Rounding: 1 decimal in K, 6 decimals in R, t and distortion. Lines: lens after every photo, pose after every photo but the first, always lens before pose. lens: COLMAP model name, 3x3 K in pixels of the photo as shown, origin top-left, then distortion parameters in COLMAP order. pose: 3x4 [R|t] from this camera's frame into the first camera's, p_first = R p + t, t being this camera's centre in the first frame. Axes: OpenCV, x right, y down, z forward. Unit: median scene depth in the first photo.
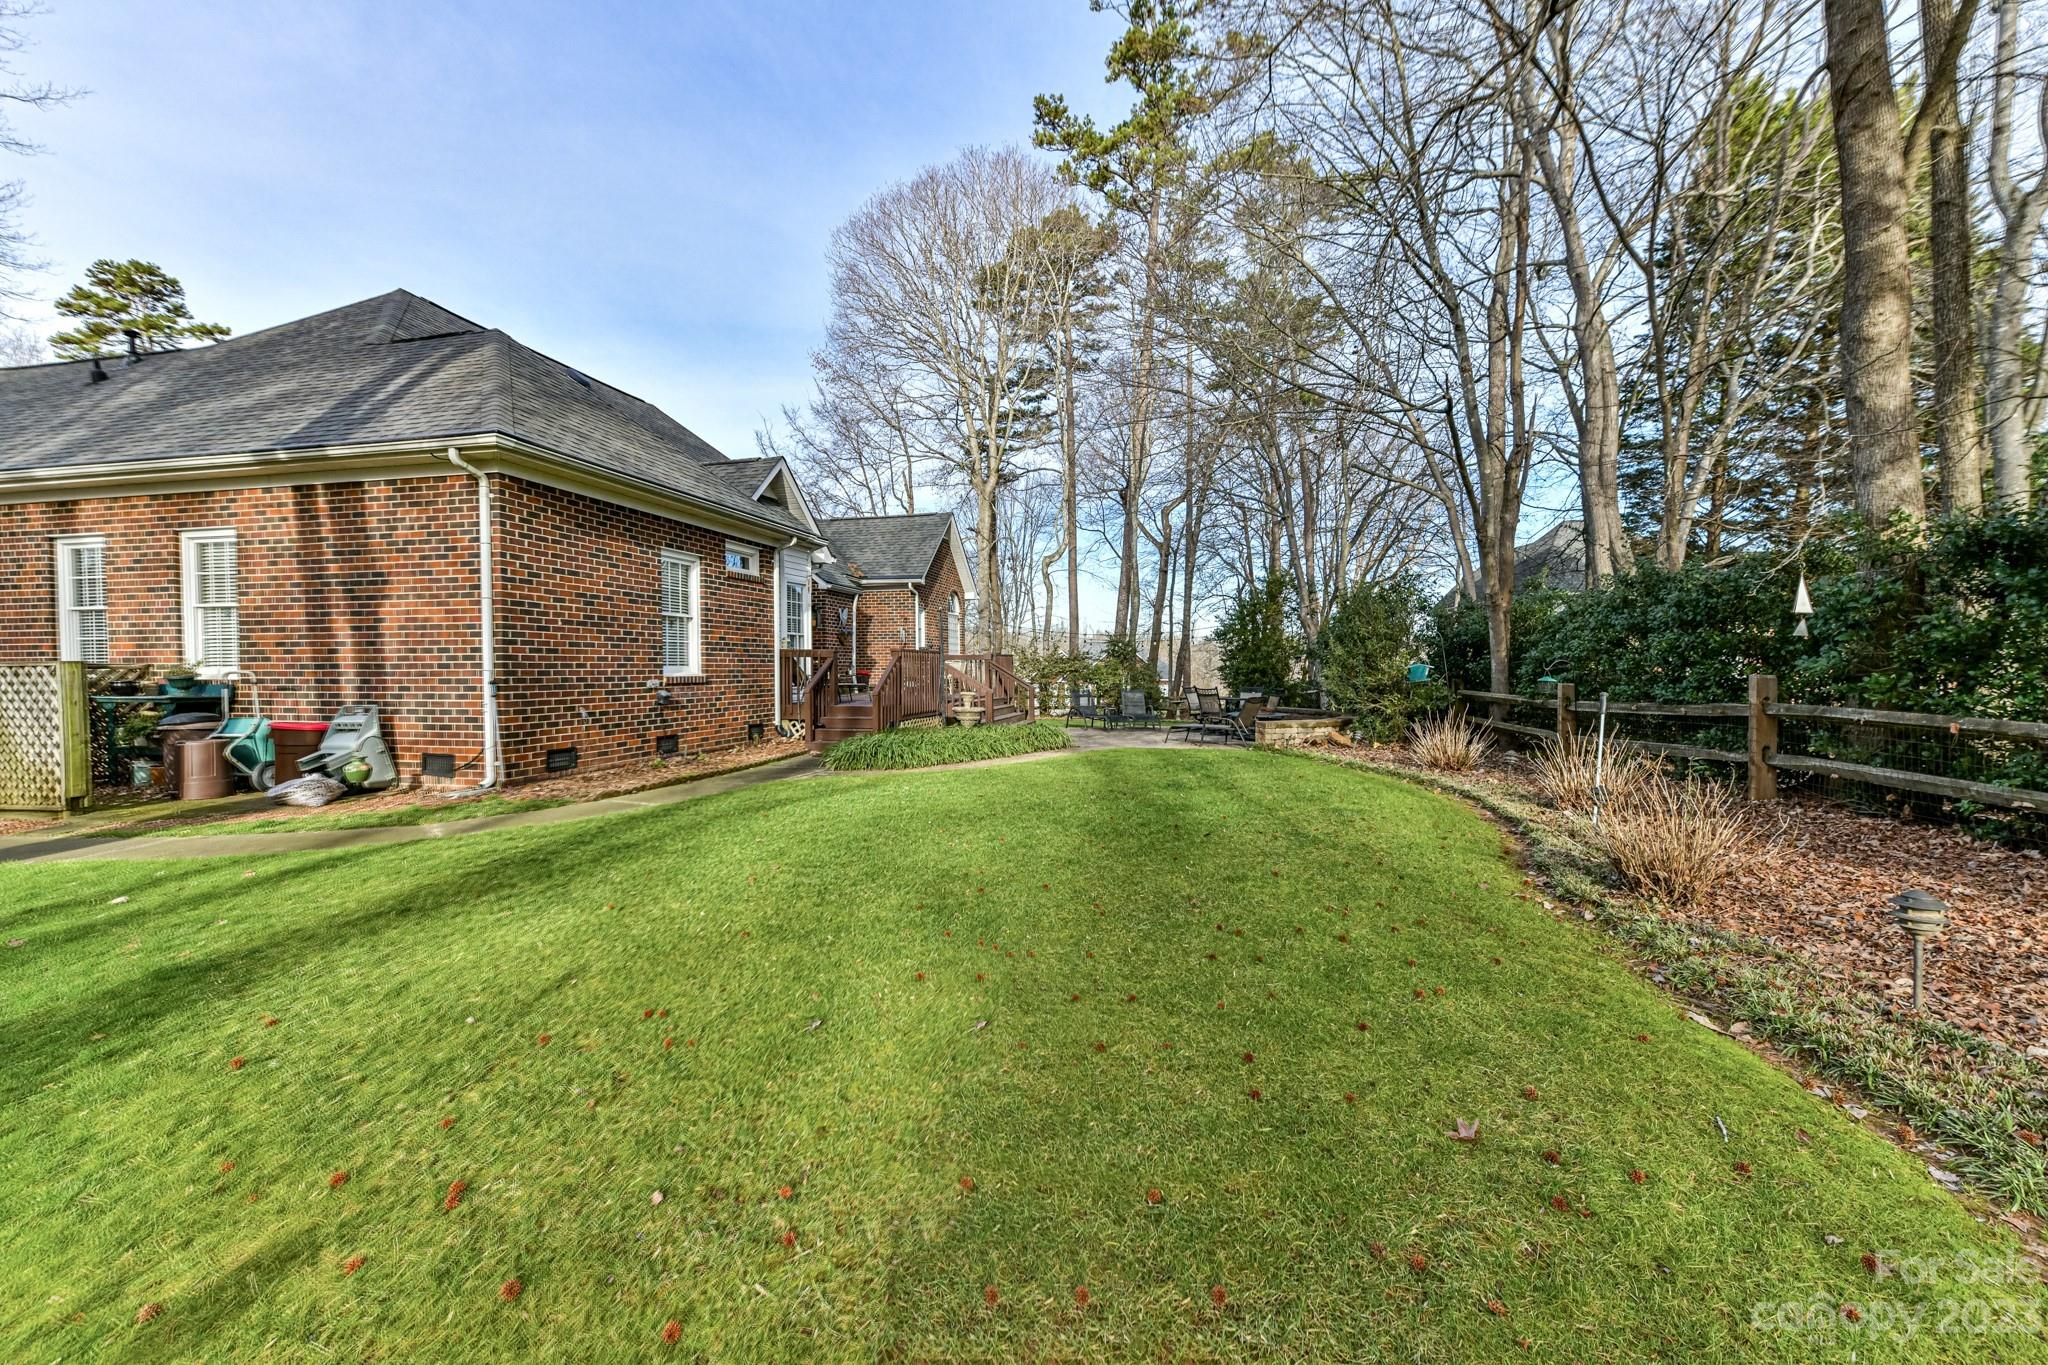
lens RADIAL K [[813.2, 0, 1022.6], [0, 813.2, 677.7], [0, 0, 1]] dist [0.000237, 0.000000]
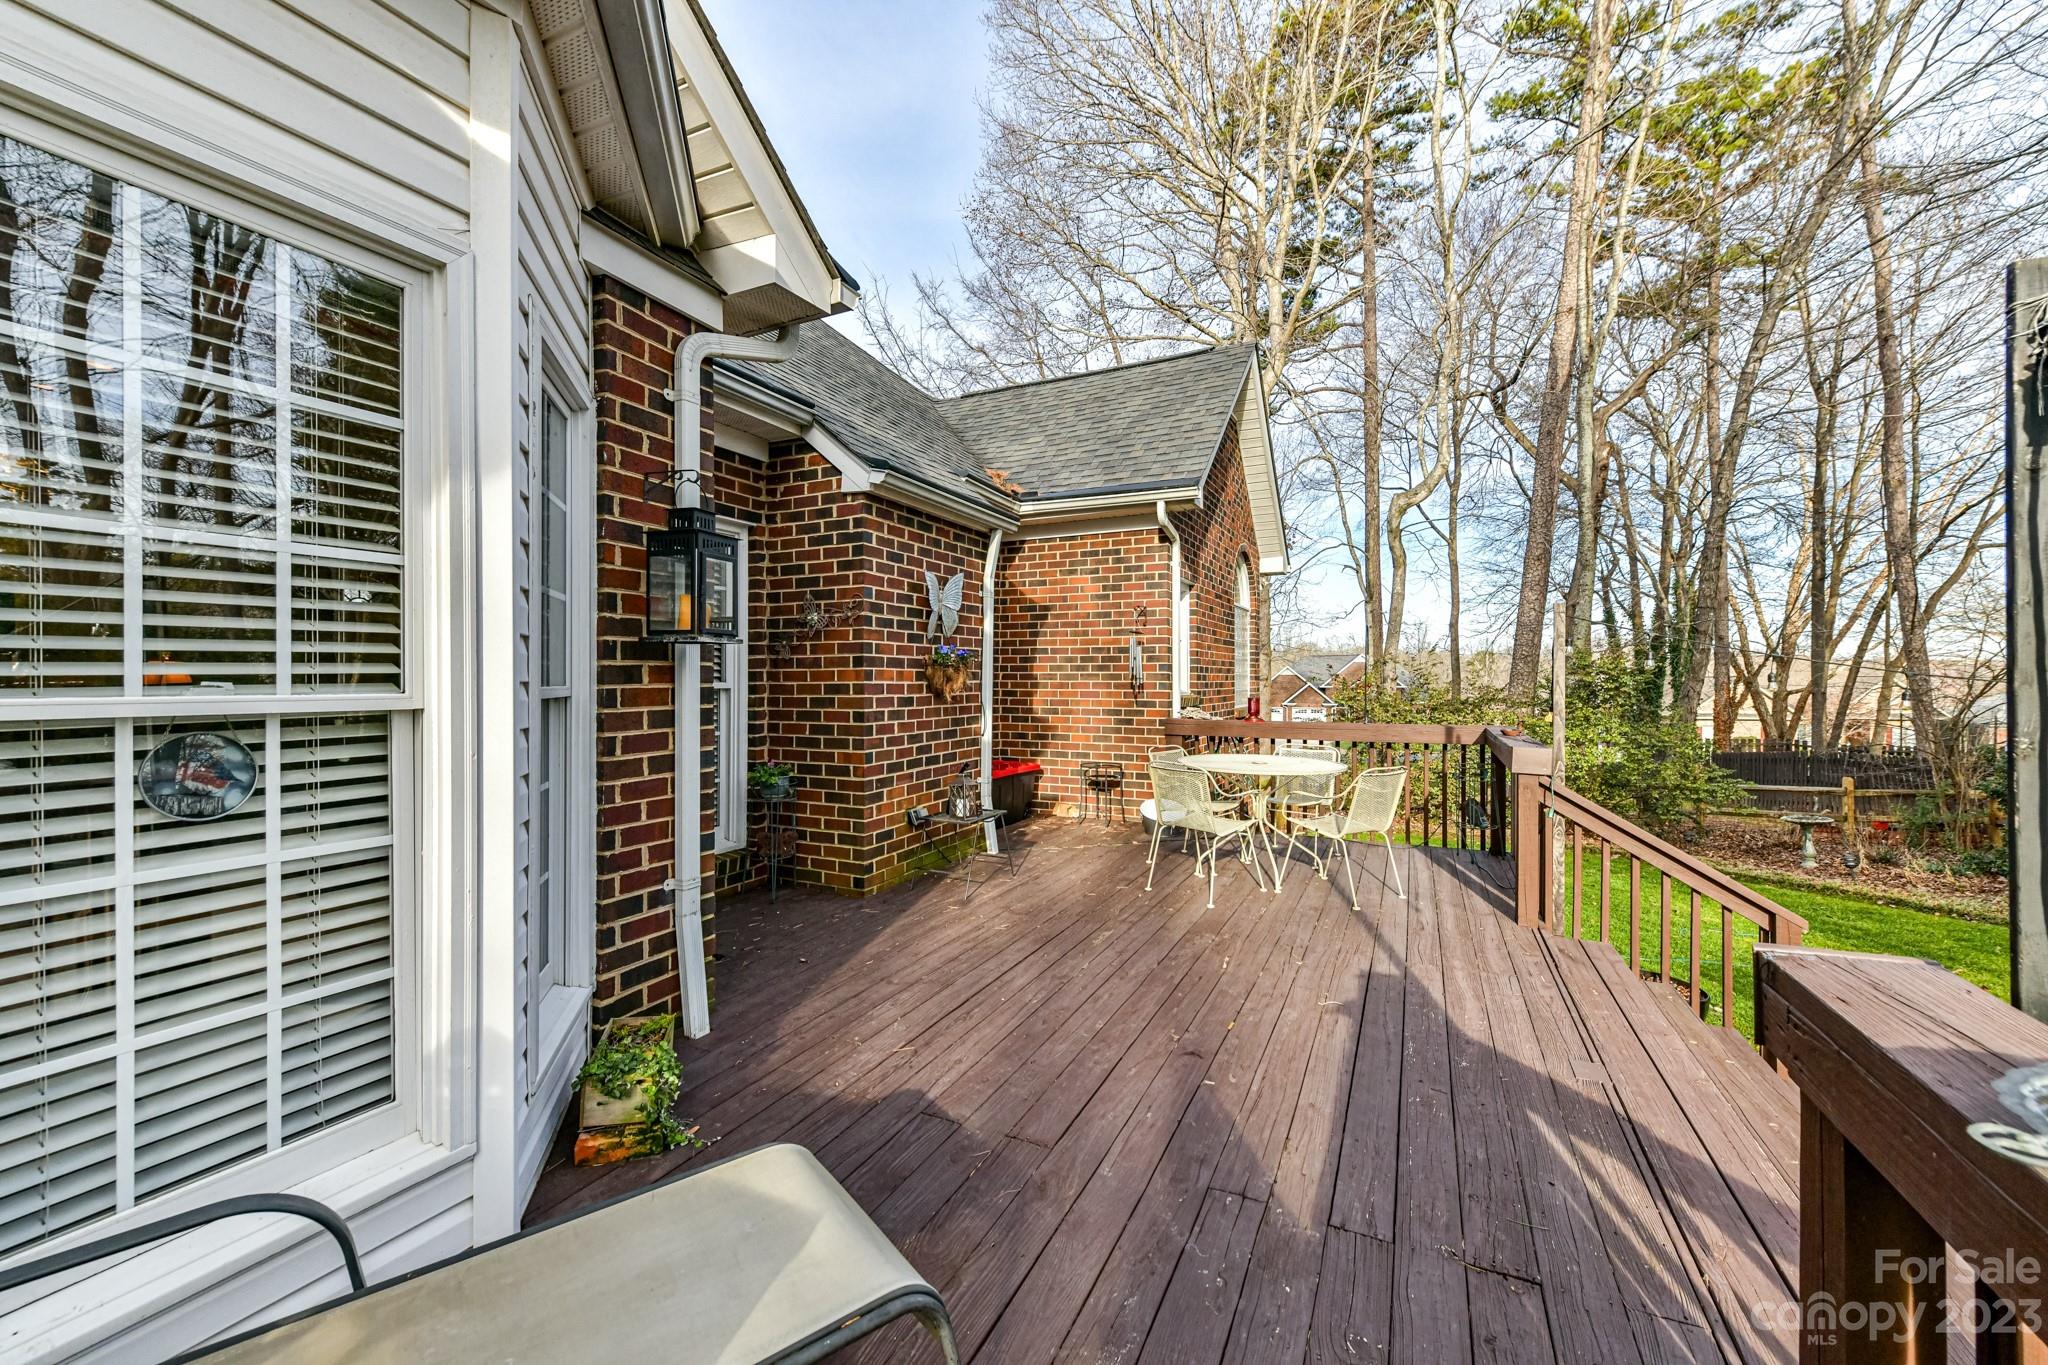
lens RADIAL K [[813.2, 0, 1020.3], [0, 813.2, 678.4], [0, 0, 1]] dist [0.000237, 0.000000]
pose [[0.971431, 0.001469, -0.237319, -0.114326], [-0.004507, 0.999915, -0.012259, -0.040555], [0.237281, 0.012978, 0.971354, 0.662509]]
